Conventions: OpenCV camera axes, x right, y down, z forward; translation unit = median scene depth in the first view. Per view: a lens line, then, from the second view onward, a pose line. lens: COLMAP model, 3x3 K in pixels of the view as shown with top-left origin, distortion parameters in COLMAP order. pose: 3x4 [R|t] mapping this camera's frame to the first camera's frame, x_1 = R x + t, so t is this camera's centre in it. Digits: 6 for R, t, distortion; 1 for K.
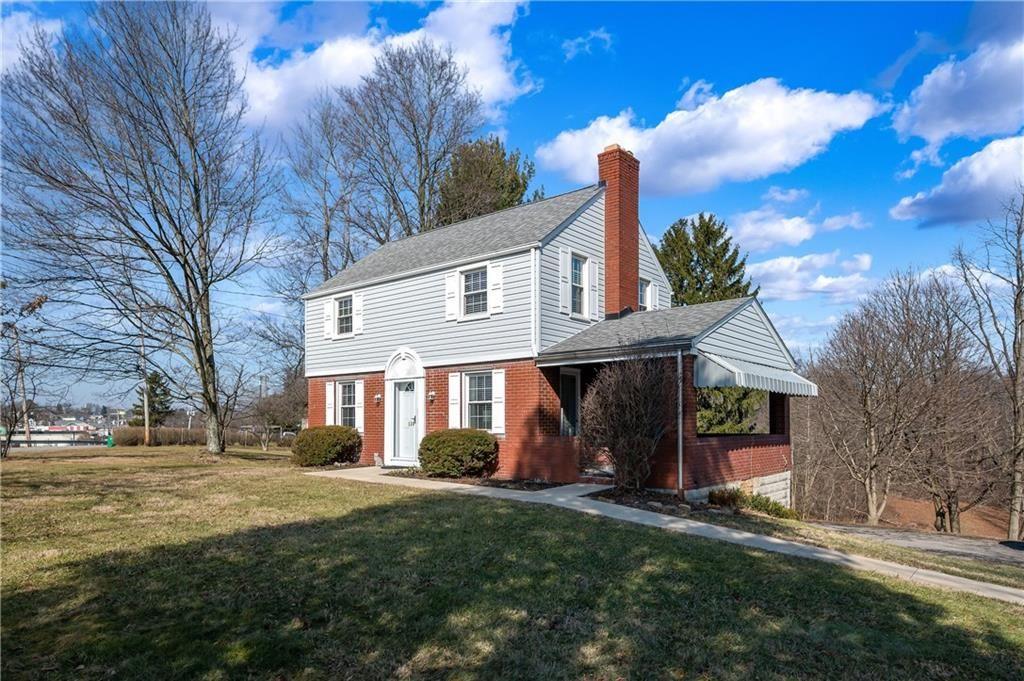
lens RADIAL K [[503.7, 0, 512.0], [0, 503.7, 340.5], [0, 0, 1]] dist [0.000194, 0.000069]
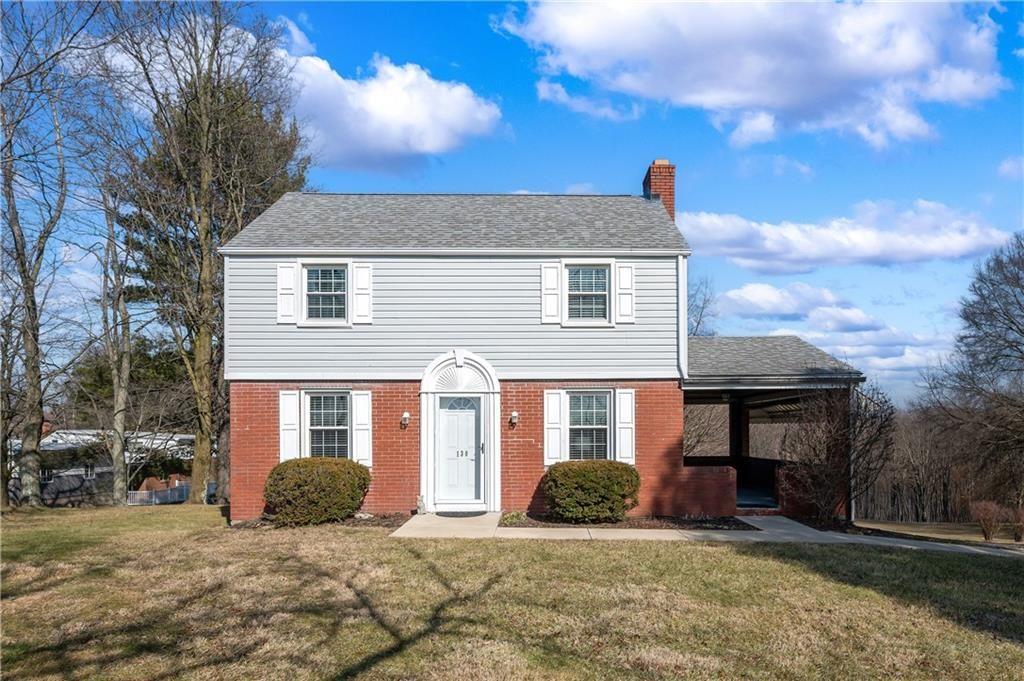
lens RADIAL K [[492.5, 0, 512.0], [0, 492.5, 379.6], [0, 0, 1]] dist [0.003687, 0.000434]
pose [[0.828019, 0.083313, 0.554476, -0.559898], [-0.090141, 0.995816, -0.015017, 0.061874], [-0.553407, -0.037547, 0.832064, 0.367794]]
